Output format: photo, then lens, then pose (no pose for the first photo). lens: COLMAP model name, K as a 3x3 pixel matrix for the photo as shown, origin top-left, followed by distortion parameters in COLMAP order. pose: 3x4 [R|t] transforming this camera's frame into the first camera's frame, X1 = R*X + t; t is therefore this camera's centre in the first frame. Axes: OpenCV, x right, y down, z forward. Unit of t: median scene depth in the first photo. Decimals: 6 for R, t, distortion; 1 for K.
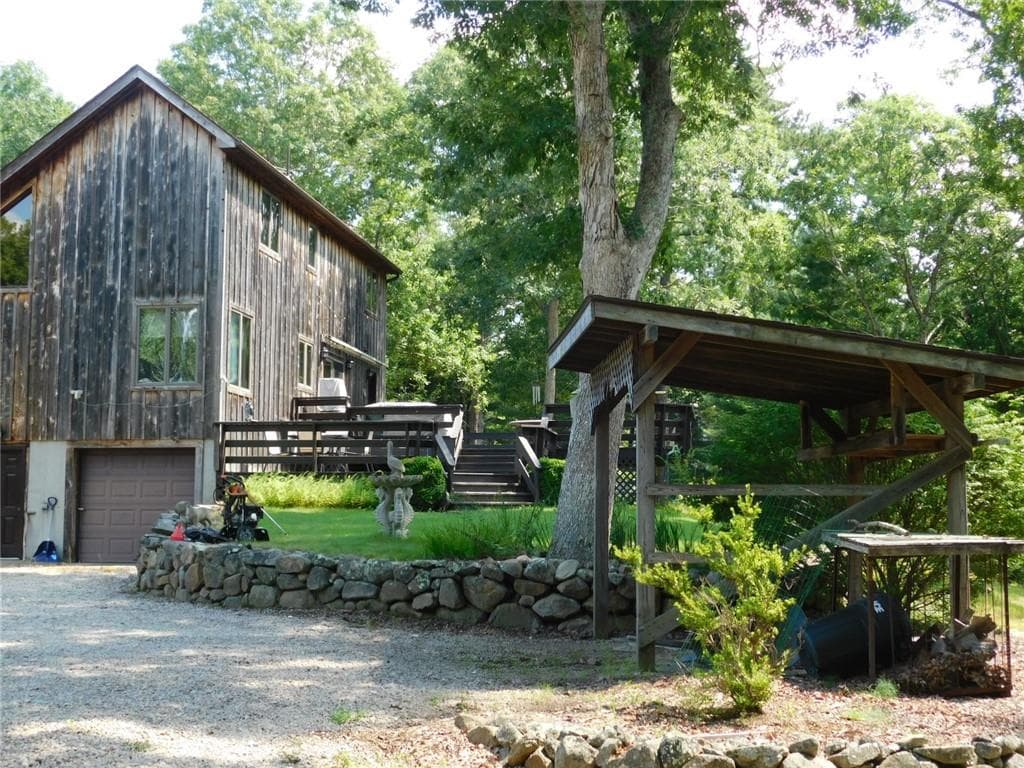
lens RADIAL K [[1180.0, 0, 512.0], [0, 1180.0, 384.0], [0, 0, 1]] dist [0.002457, -0.014190]
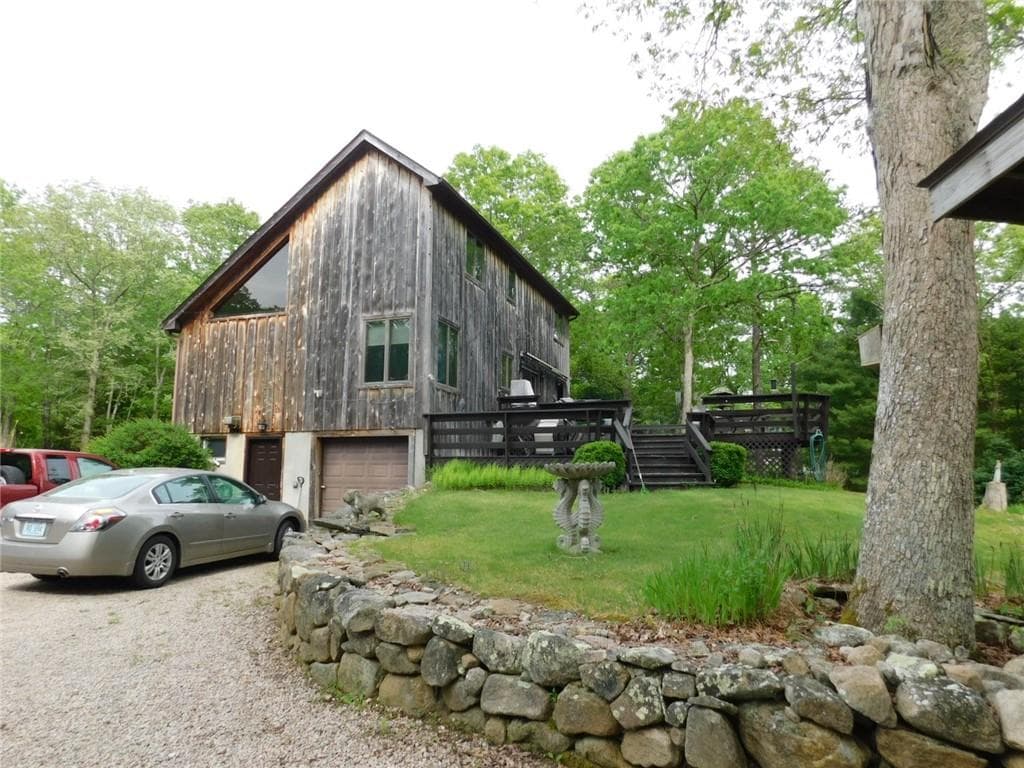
lens RADIAL K [[621.5, 0, 517.7], [0, 621.5, 383.0], [0, 0, 1]] dist [-0.048199, 0.040752]
pose [[0.981095, -0.027535, -0.191559, -0.040235], [0.020051, 0.998962, -0.040901, 0.028248], [0.192487, 0.036286, 0.980628, 0.403636]]
